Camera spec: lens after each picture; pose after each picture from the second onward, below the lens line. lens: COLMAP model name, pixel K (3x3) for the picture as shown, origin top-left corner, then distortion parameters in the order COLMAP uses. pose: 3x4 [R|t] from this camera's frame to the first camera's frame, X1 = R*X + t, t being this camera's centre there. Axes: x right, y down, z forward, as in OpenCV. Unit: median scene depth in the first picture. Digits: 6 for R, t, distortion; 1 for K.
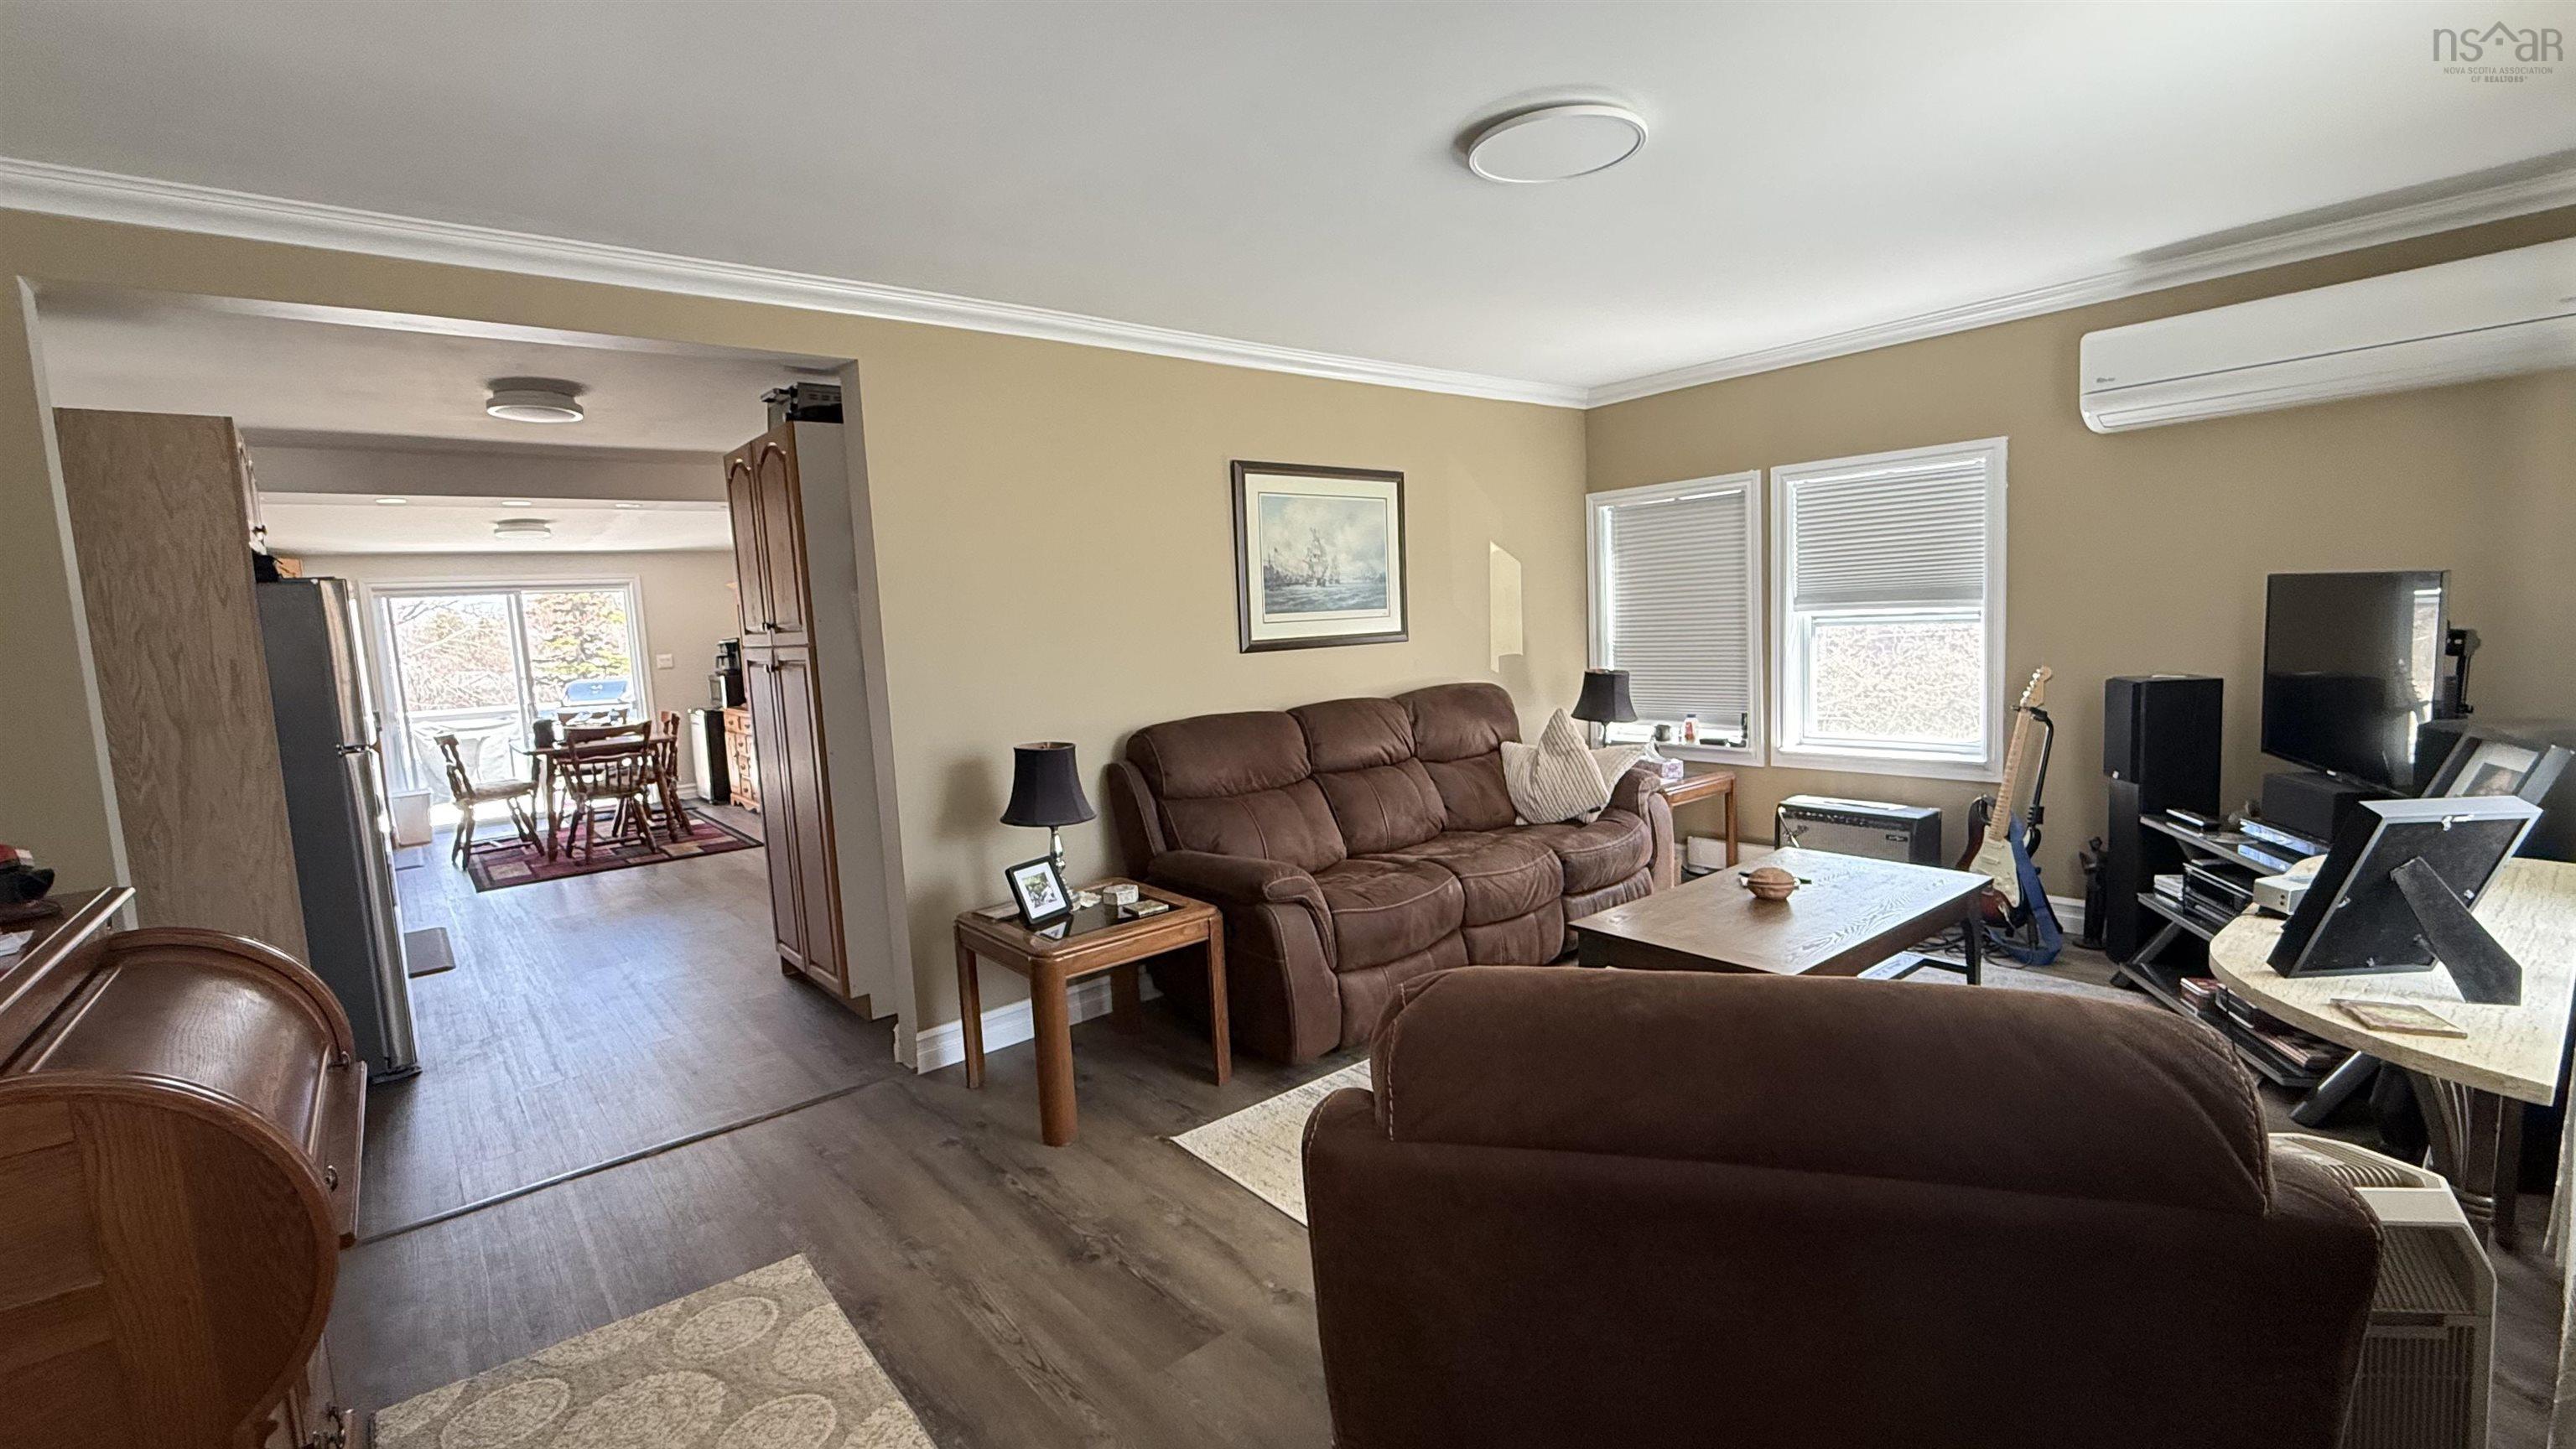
lens RADIAL K [[1112.2, 0, 1288.0], [0, 1112.2, 724.5], [0, 0, 1]] dist [0.000376, -0.000038]
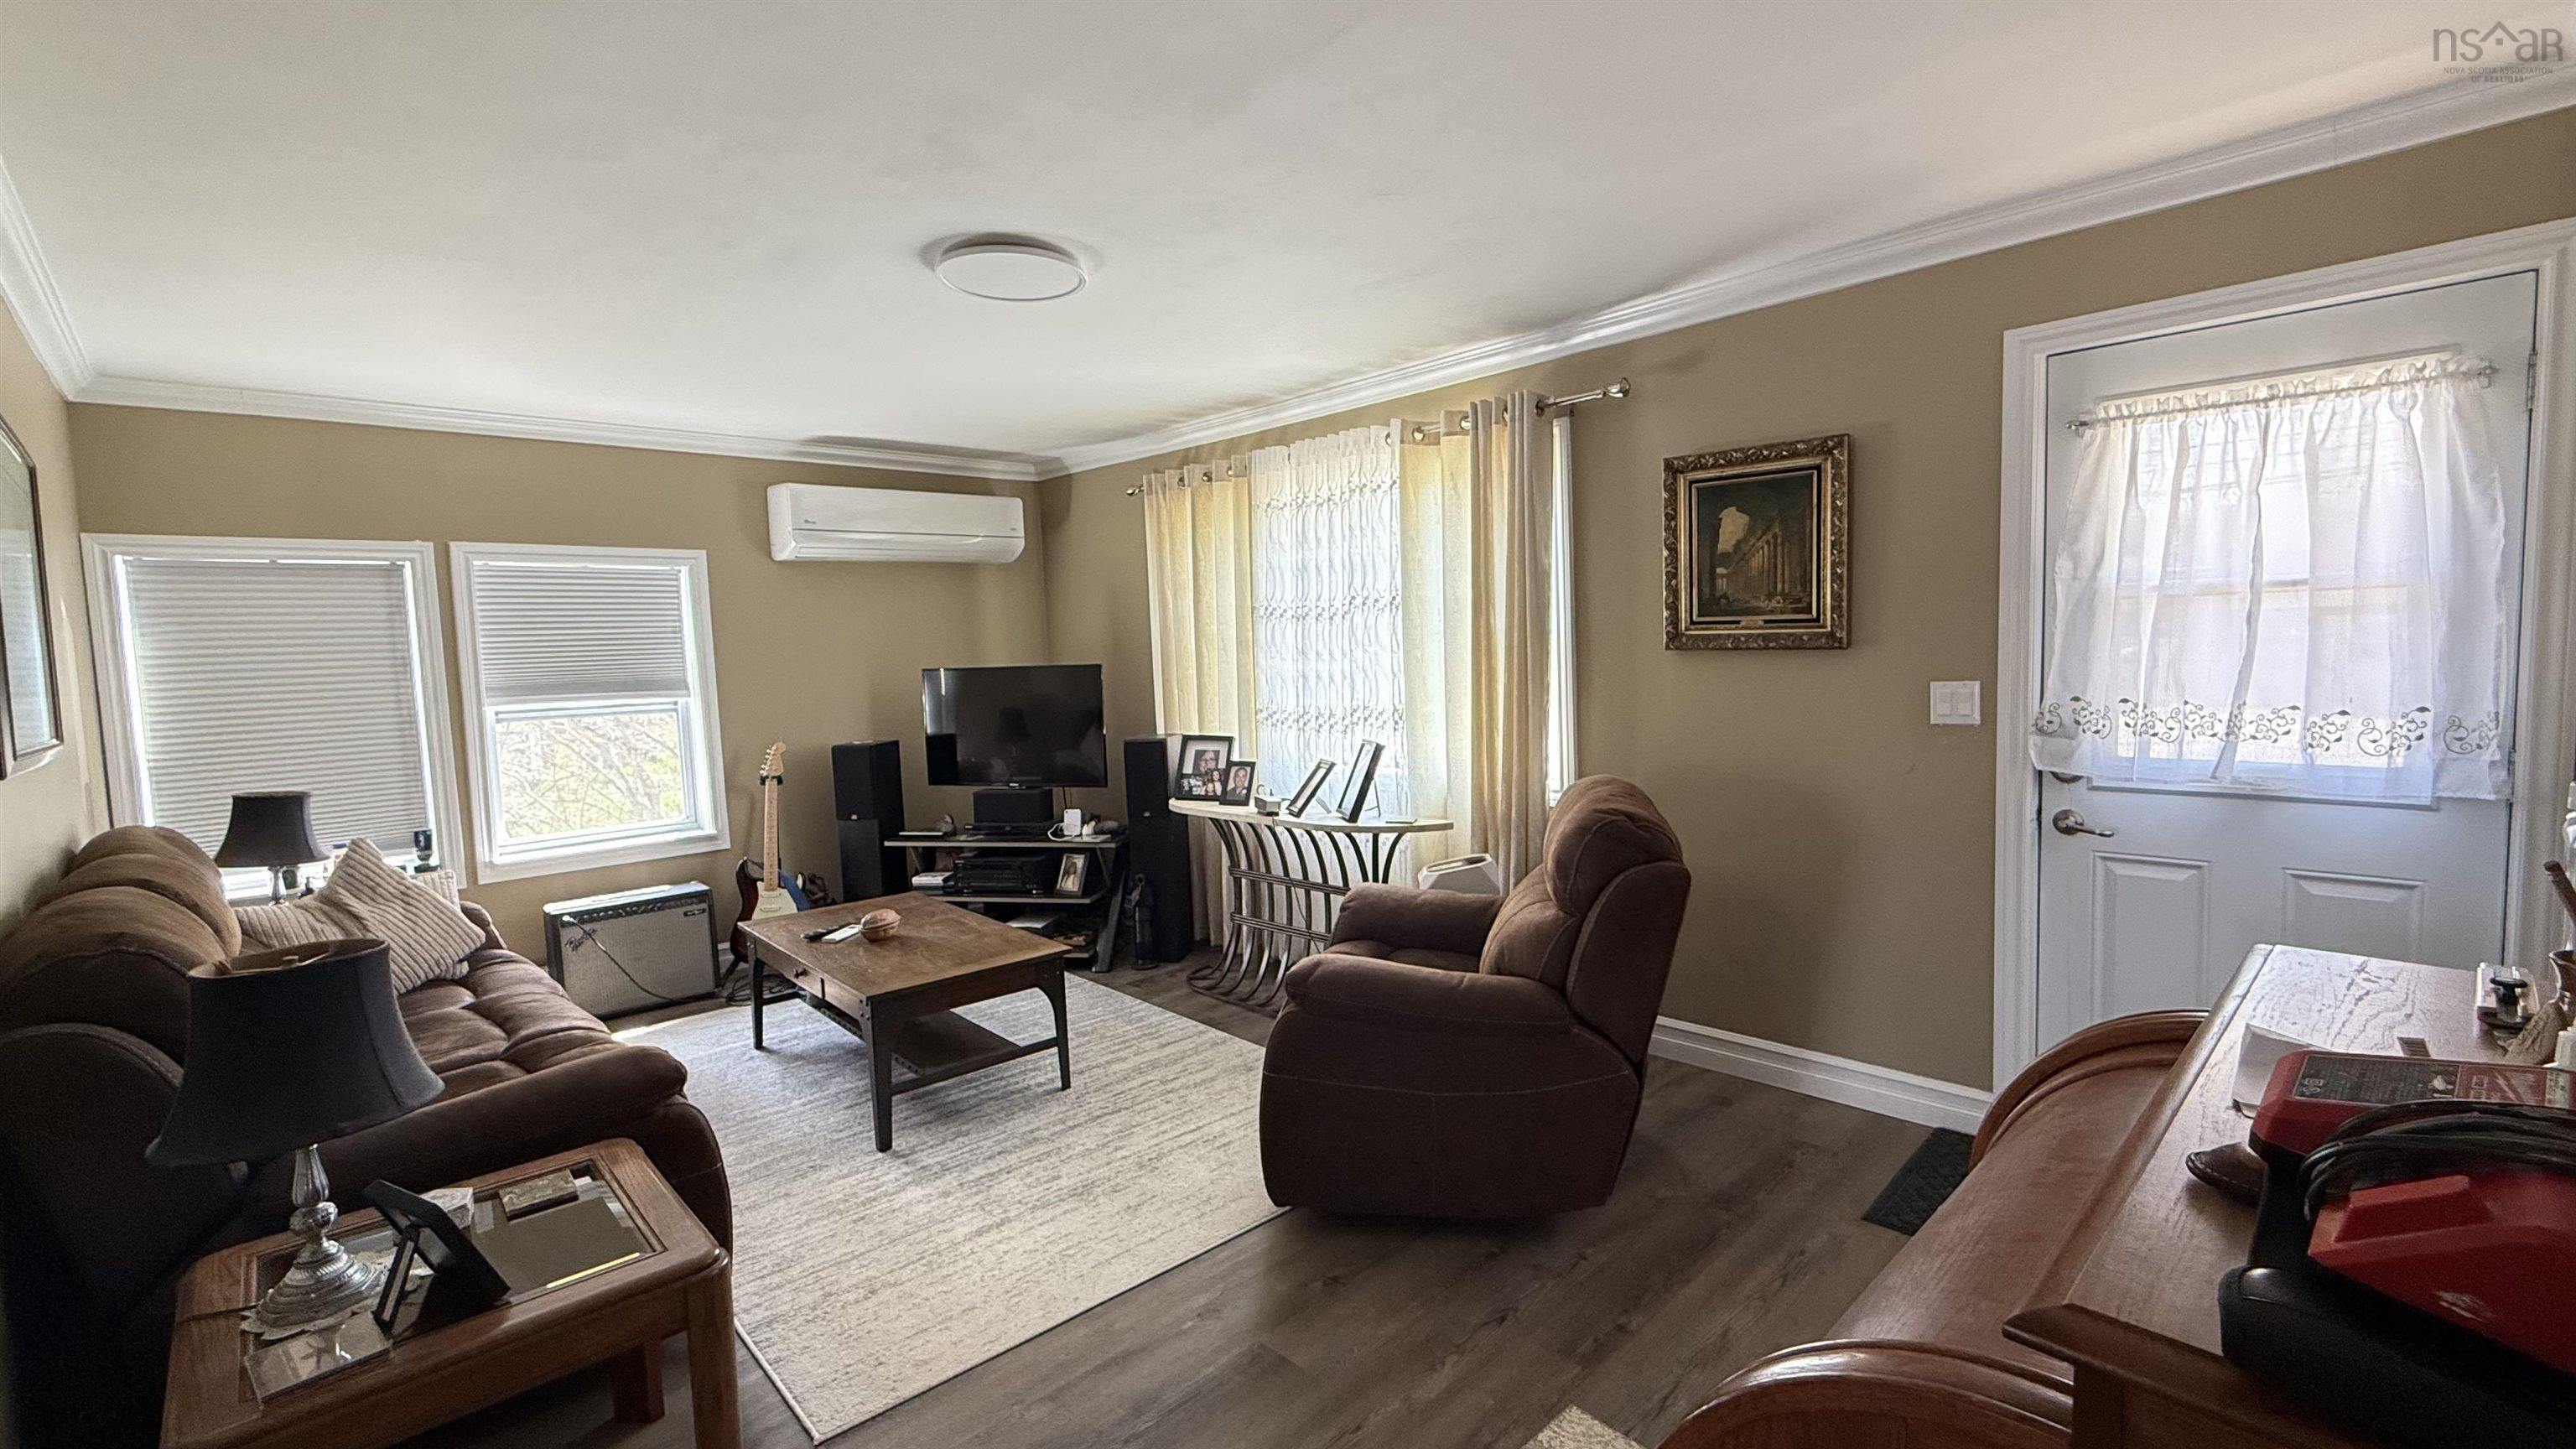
lens RADIAL K [[1112.2, 0, 1288.0], [0, 1112.2, 724.5], [0, 0, 1]] dist [0.000376, -0.000038]
pose [[-0.072669, -0.013206, 0.997269, -0.520144], [0.144120, 0.989279, 0.023602, -0.017234], [-0.986888, 0.145442, -0.069987, 0.470697]]
